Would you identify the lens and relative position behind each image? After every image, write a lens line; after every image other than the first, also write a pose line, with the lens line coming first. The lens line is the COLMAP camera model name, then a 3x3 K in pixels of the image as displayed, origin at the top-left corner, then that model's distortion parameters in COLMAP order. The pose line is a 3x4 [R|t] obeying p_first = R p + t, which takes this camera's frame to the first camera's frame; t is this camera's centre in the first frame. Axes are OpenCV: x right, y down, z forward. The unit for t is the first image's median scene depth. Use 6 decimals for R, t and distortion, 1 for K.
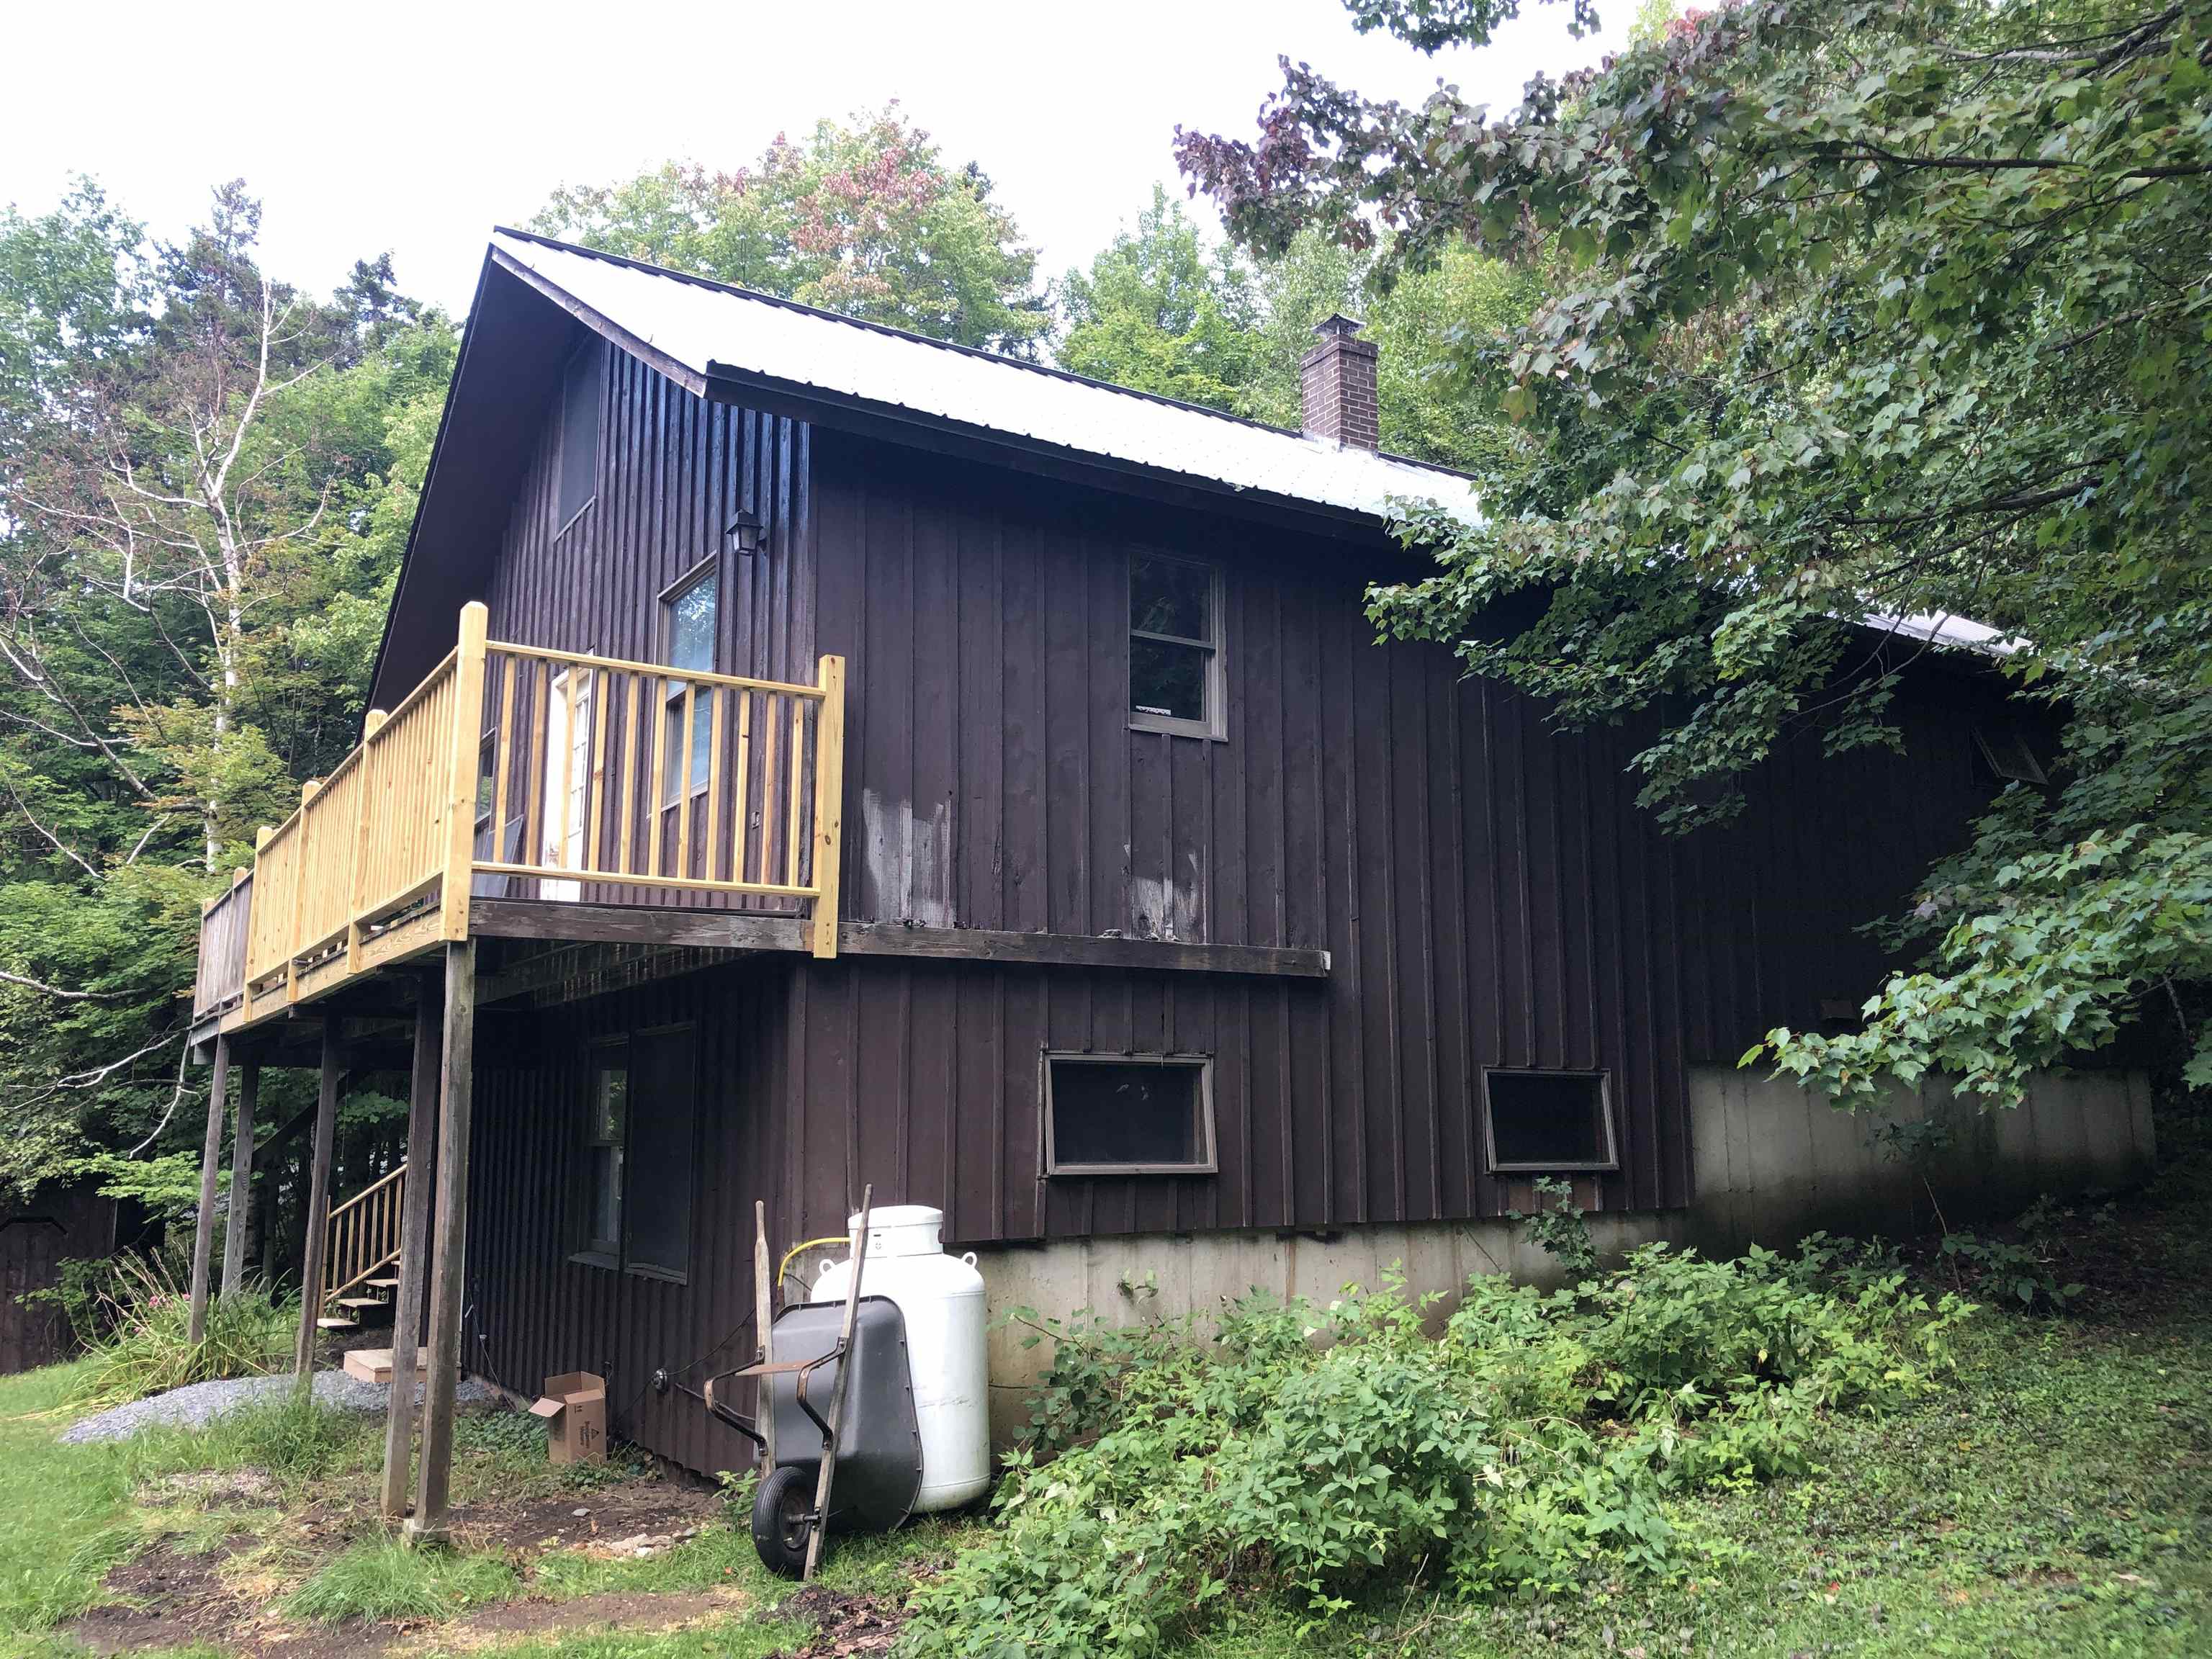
lens RADIAL K [[1796.0, 0, 1106.0], [0, 1796.0, 829.5], [0, 0, 1]] dist [0.018868, -0.013727]
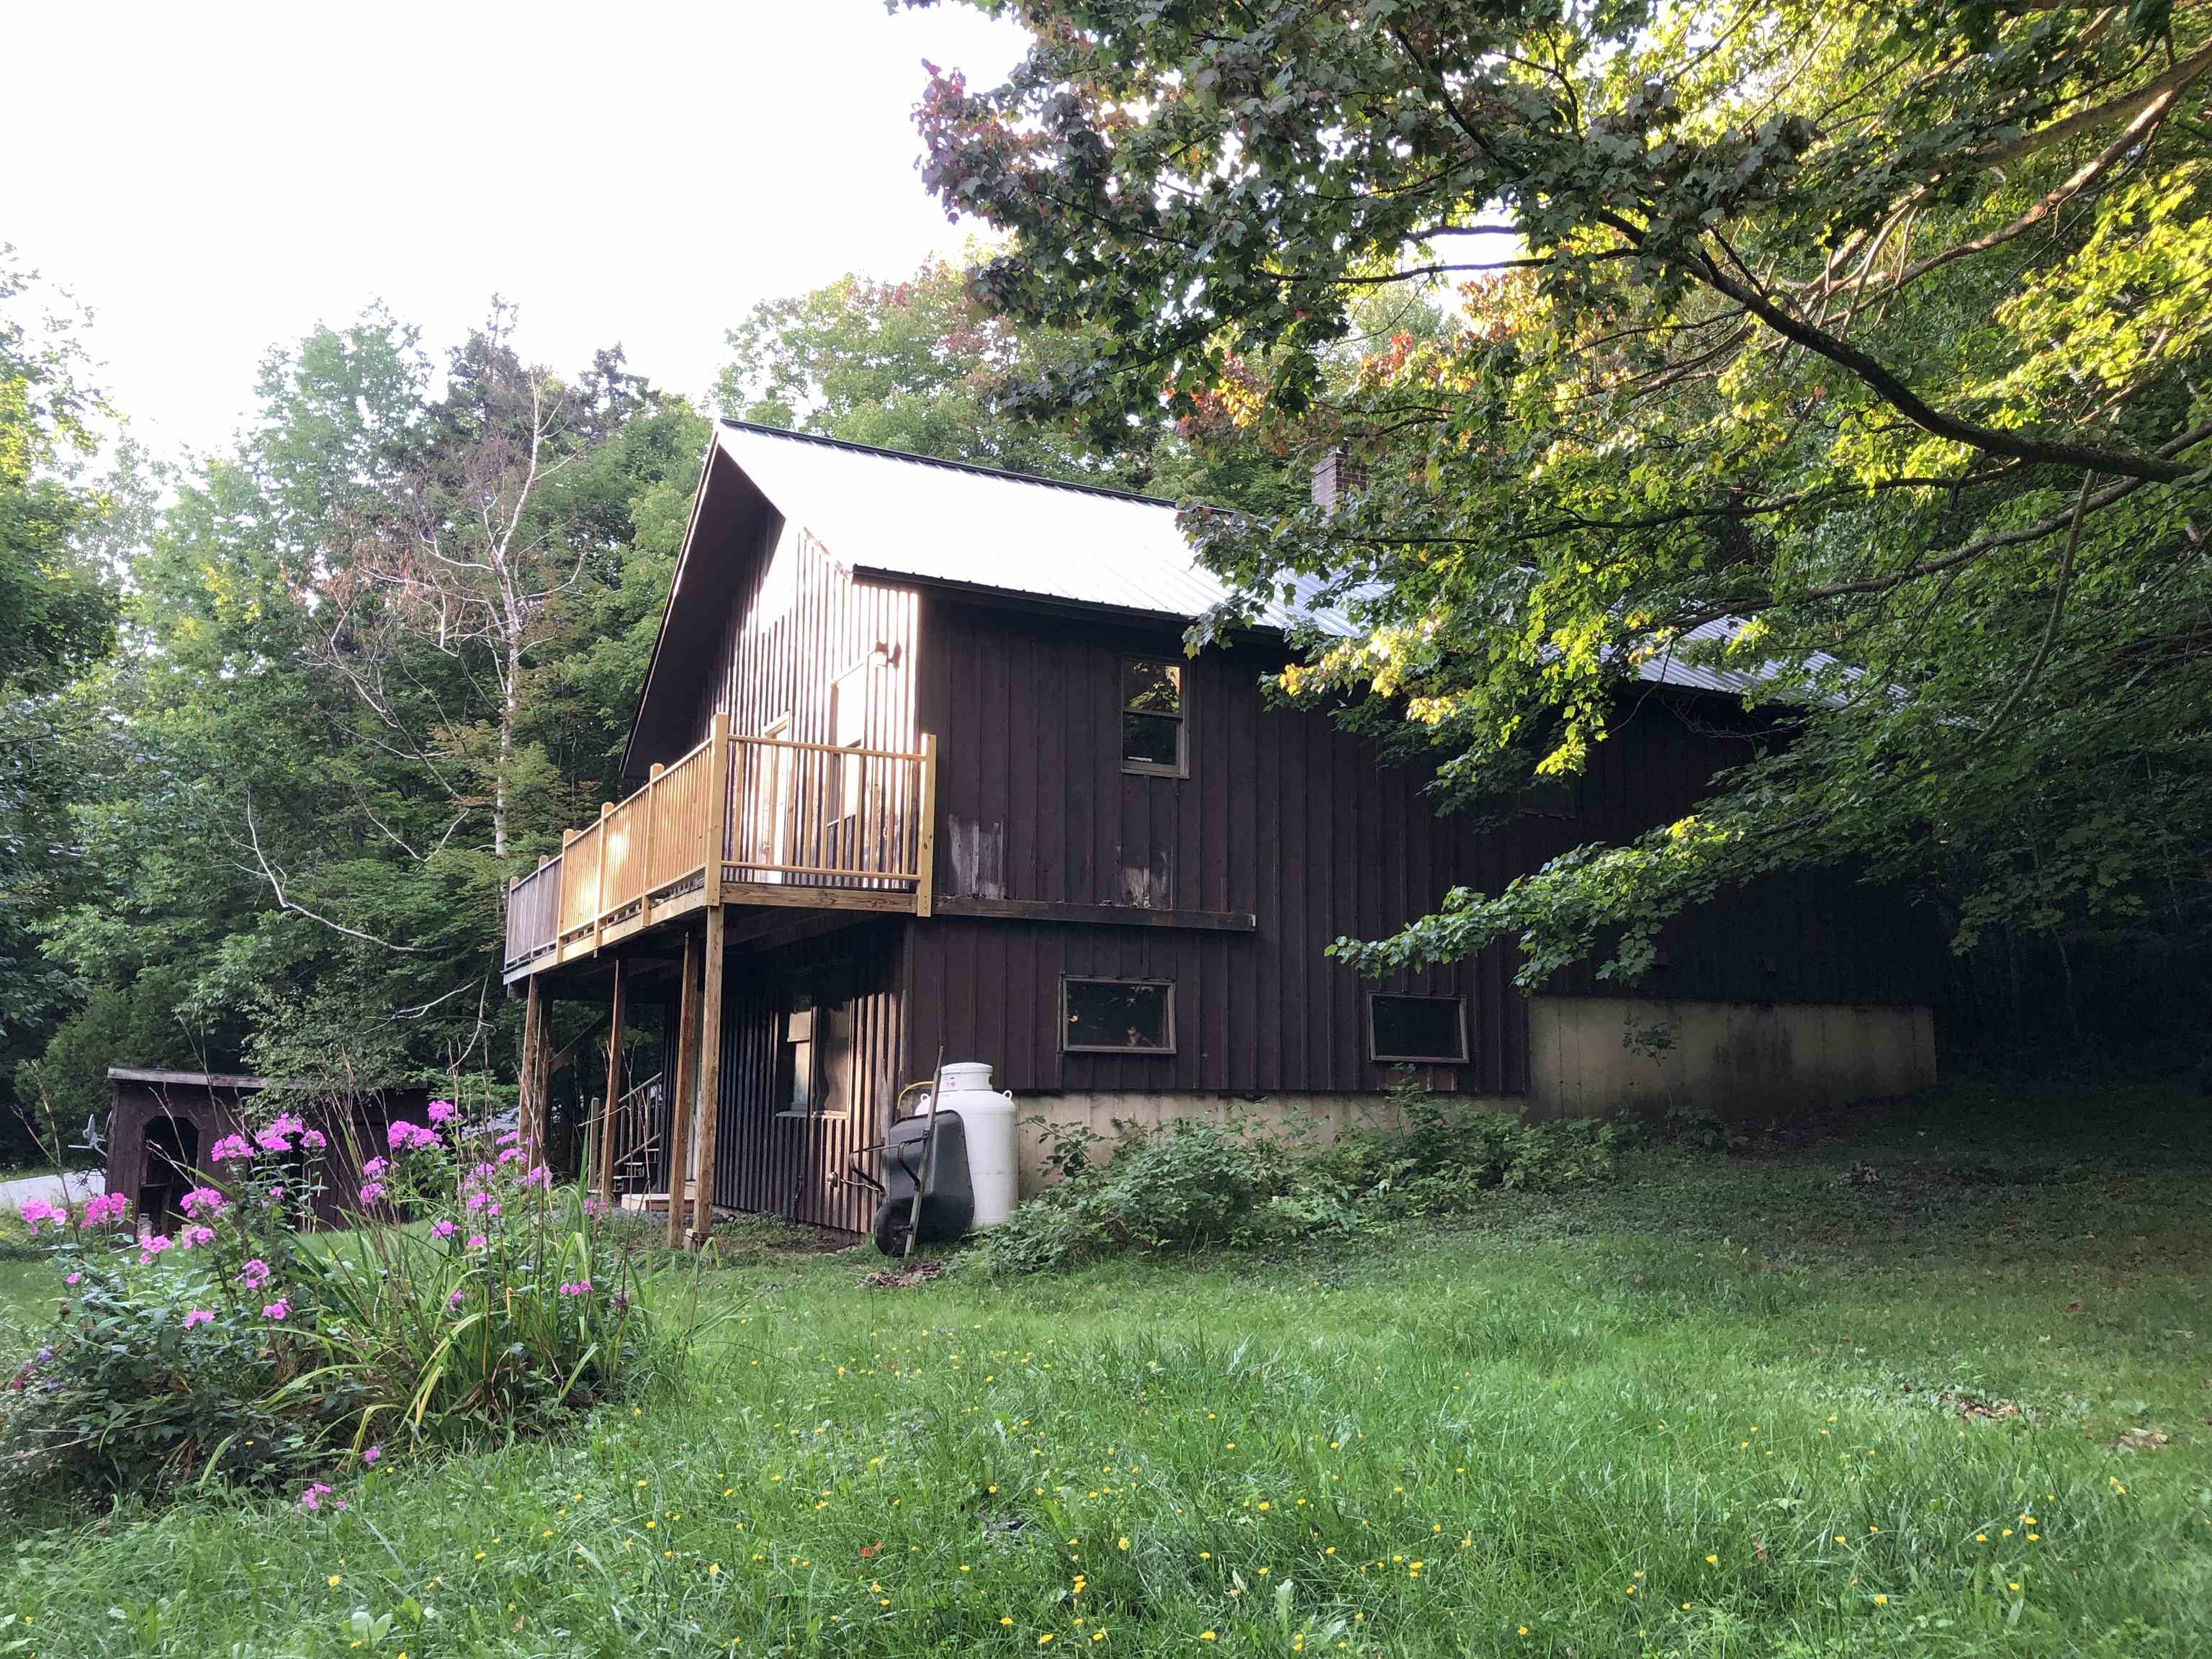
lens RADIAL K [[1796.0, 0, 1106.0], [0, 1796.0, 829.5], [0, 0, 1]] dist [0.018868, -0.013727]
pose [[0.994629, -0.002419, -0.103474, 0.163011], [0.004063, 0.999869, 0.015678, -0.031103], [0.103423, -0.016014, 0.994509, -0.568990]]
